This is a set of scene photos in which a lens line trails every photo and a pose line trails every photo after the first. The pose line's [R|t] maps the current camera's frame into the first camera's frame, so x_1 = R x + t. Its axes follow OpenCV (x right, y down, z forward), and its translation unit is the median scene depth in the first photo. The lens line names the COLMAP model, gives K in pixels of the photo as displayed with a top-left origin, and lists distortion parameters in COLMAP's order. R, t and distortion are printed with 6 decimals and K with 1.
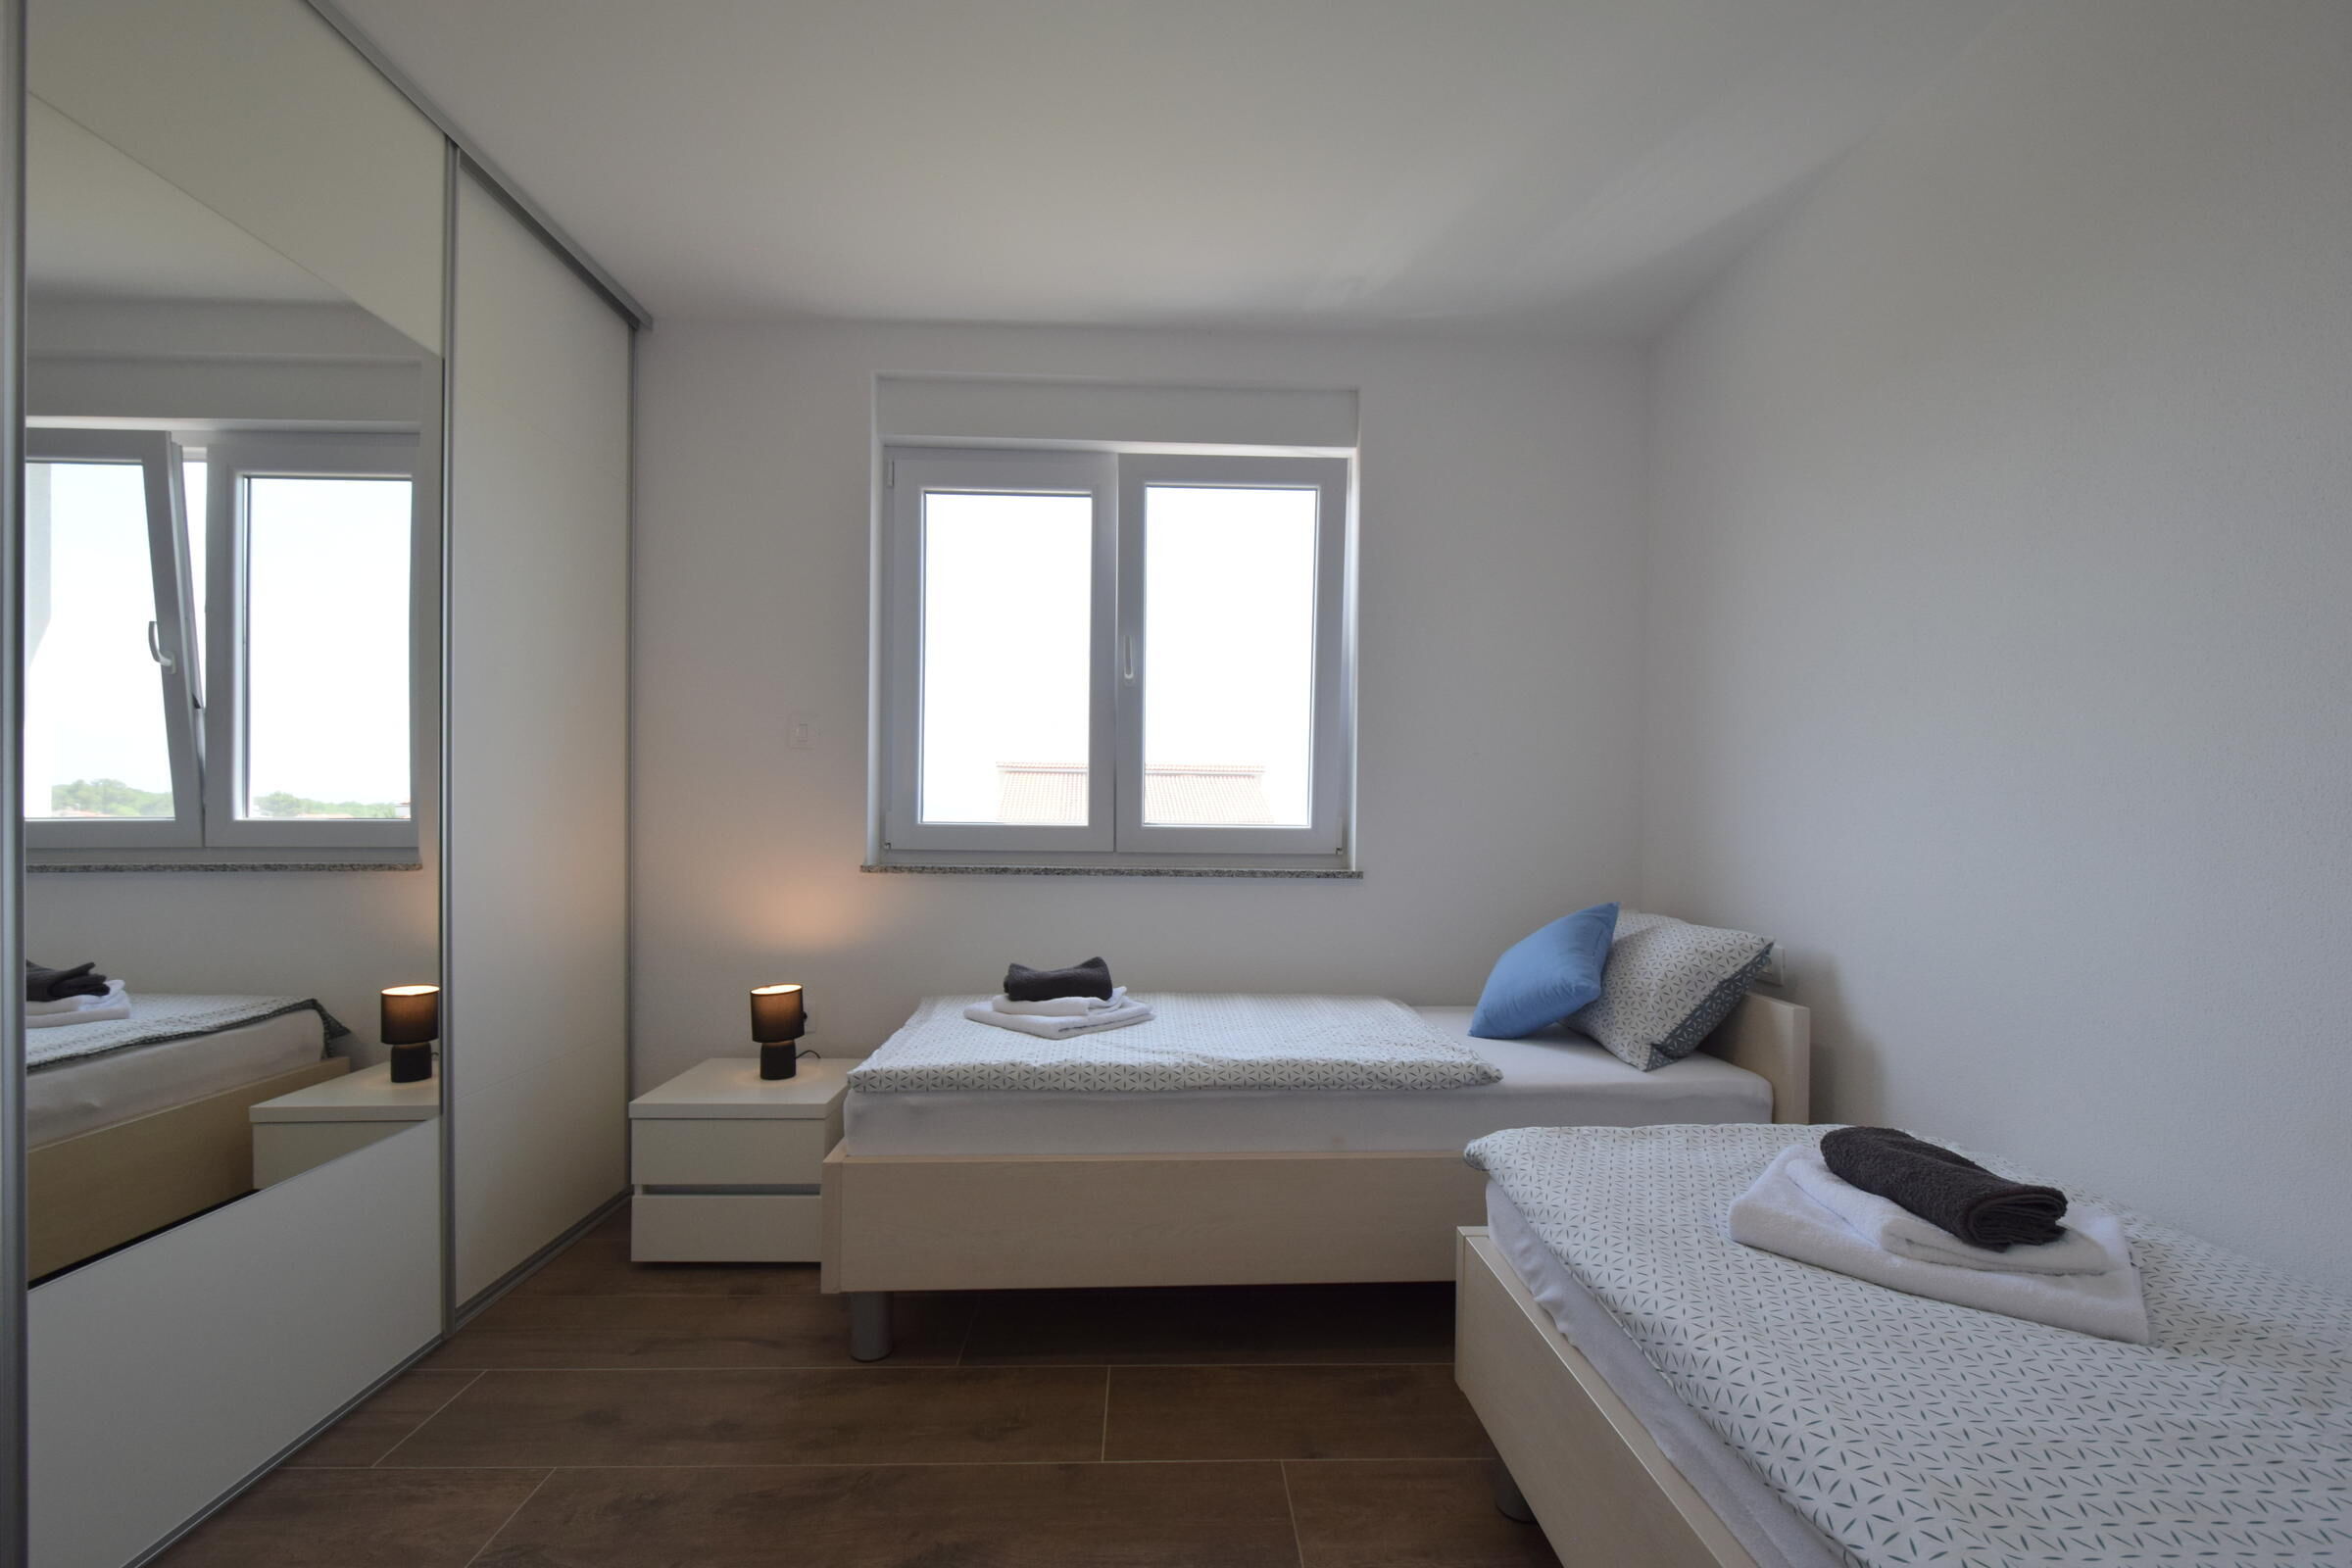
lens RADIAL K [[1012.5, 0, 1177.9], [0, 1012.5, 804.8], [0, 0, 1]] dist [0.001575, 0.000148]
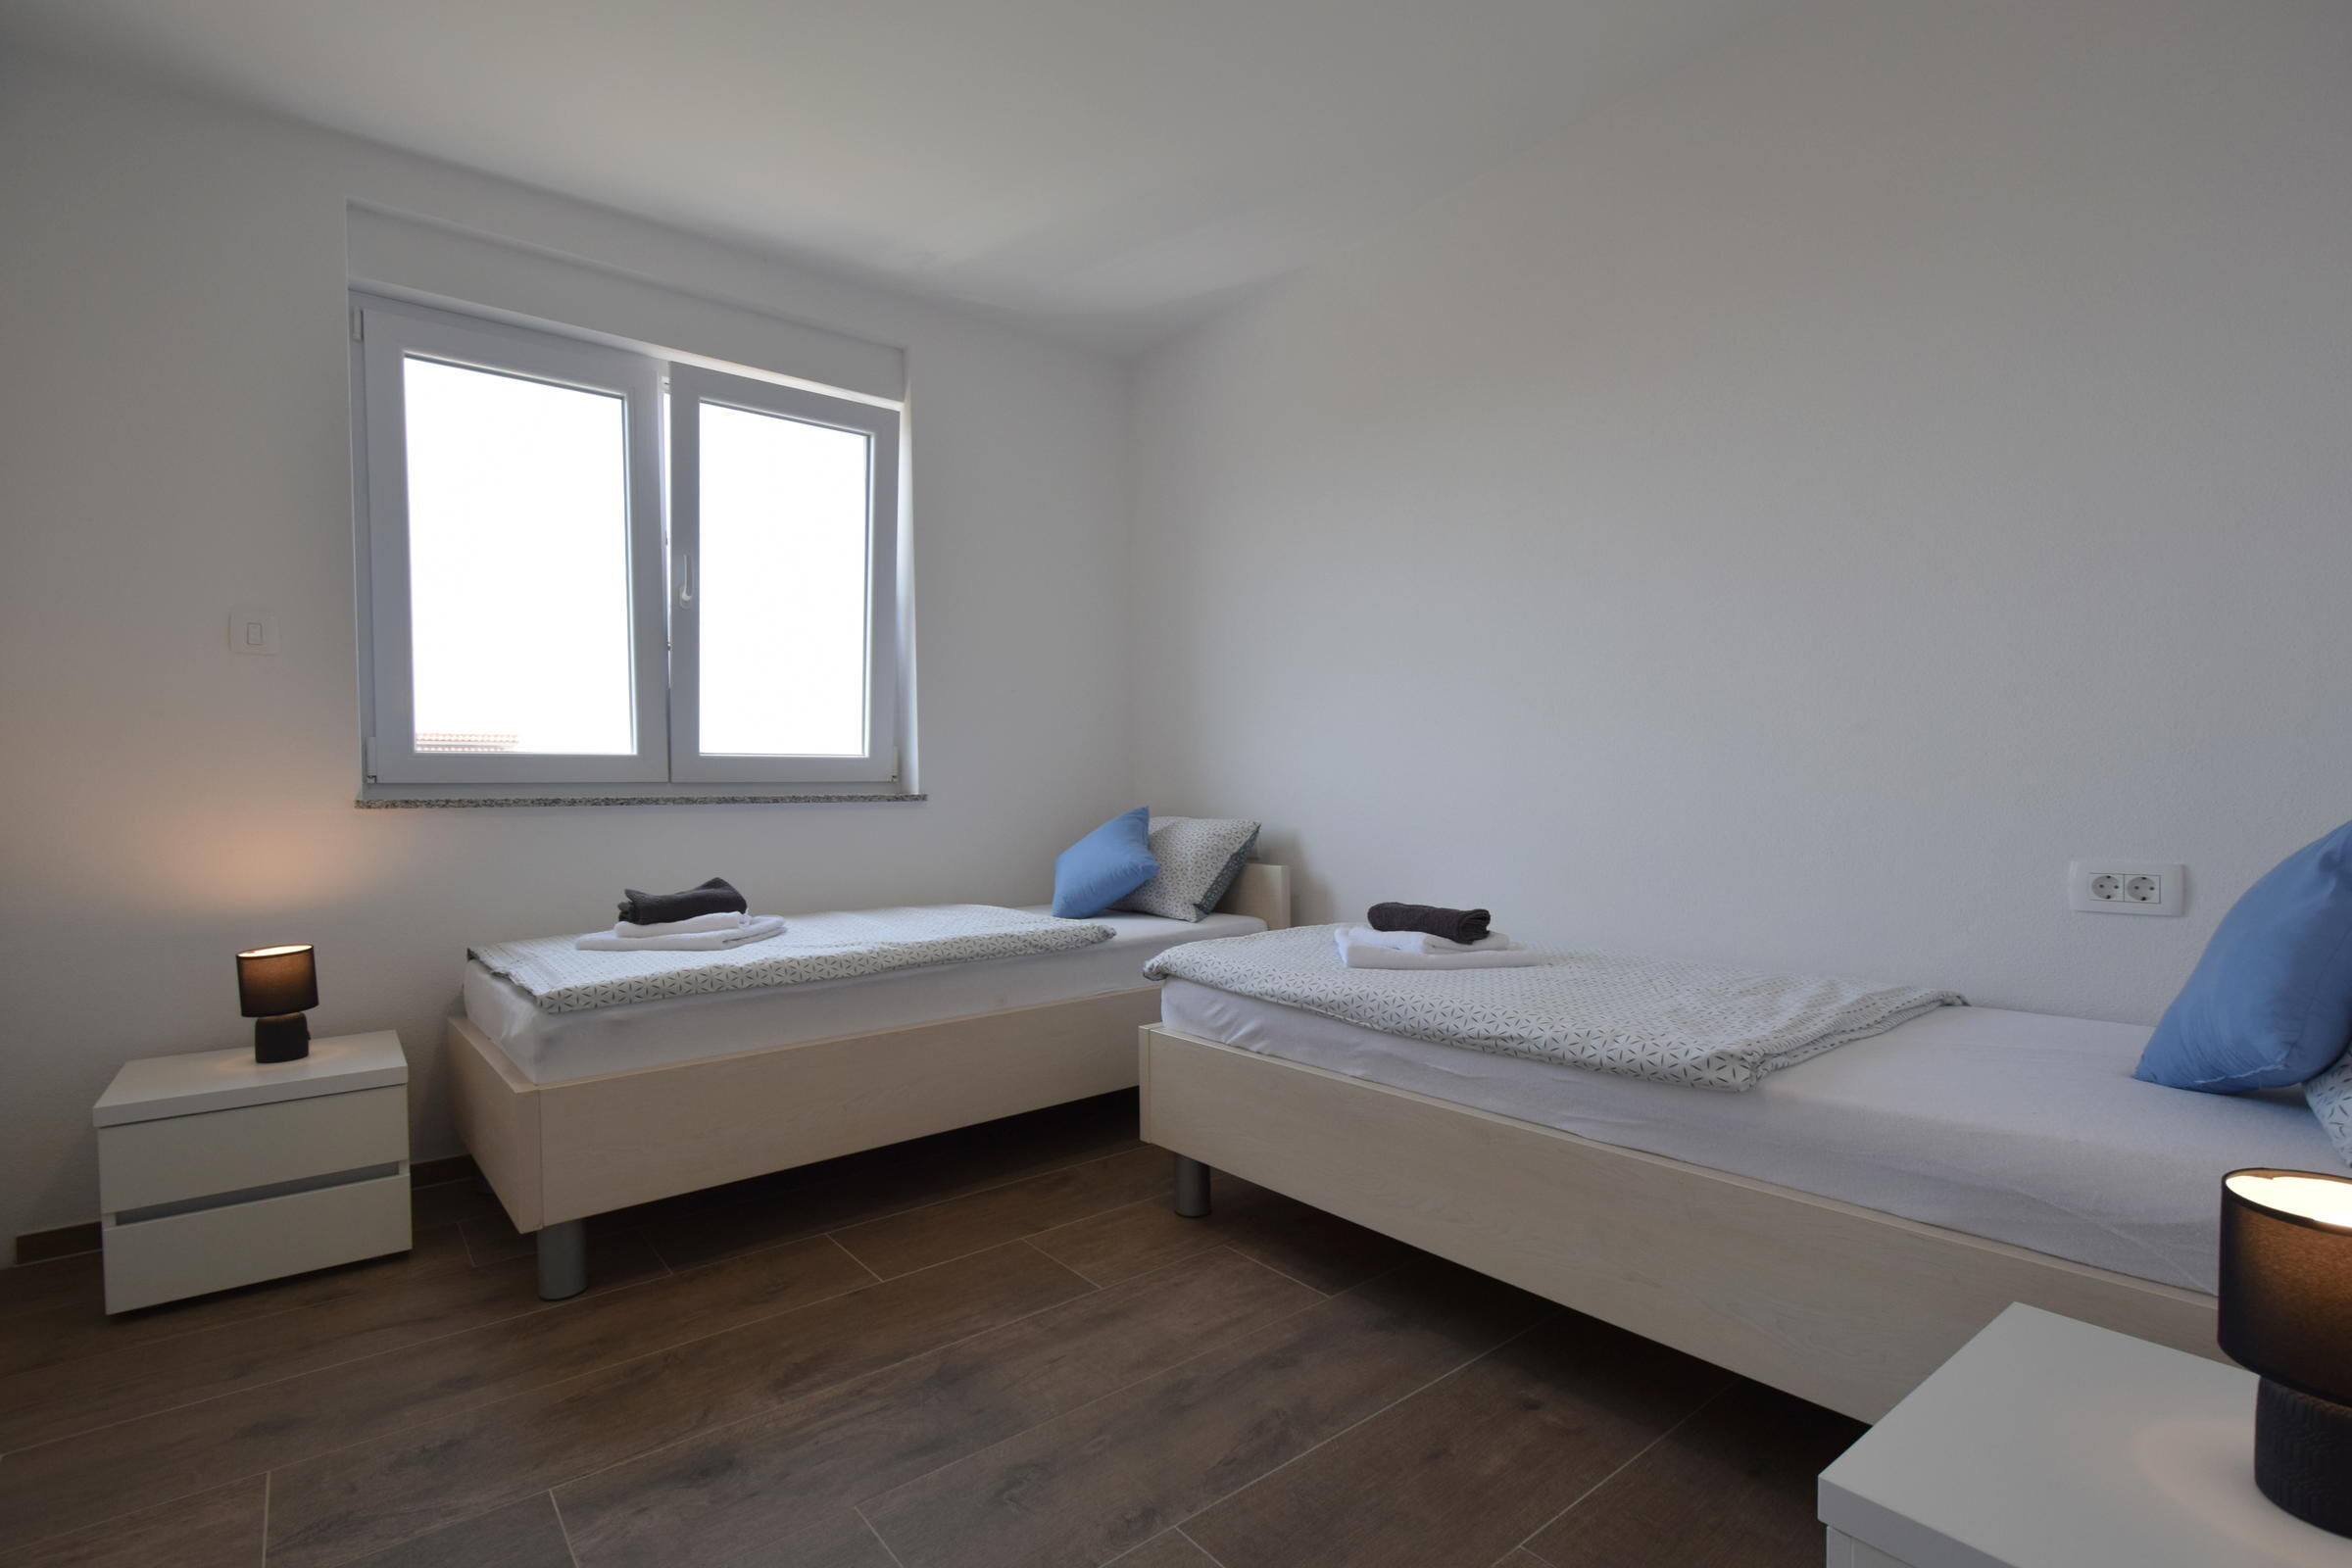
lens RADIAL K [[1081.2, 0, 1176.0], [0, 1081.2, 784.0], [0, 0, 1]] dist [-0.001223, -0.000049]
pose [[0.801350, -0.017409, 0.597942, -0.381772], [0.014599, 0.999848, 0.009546, 0.060417], [-0.598017, 0.001080, 0.801482, -0.123185]]
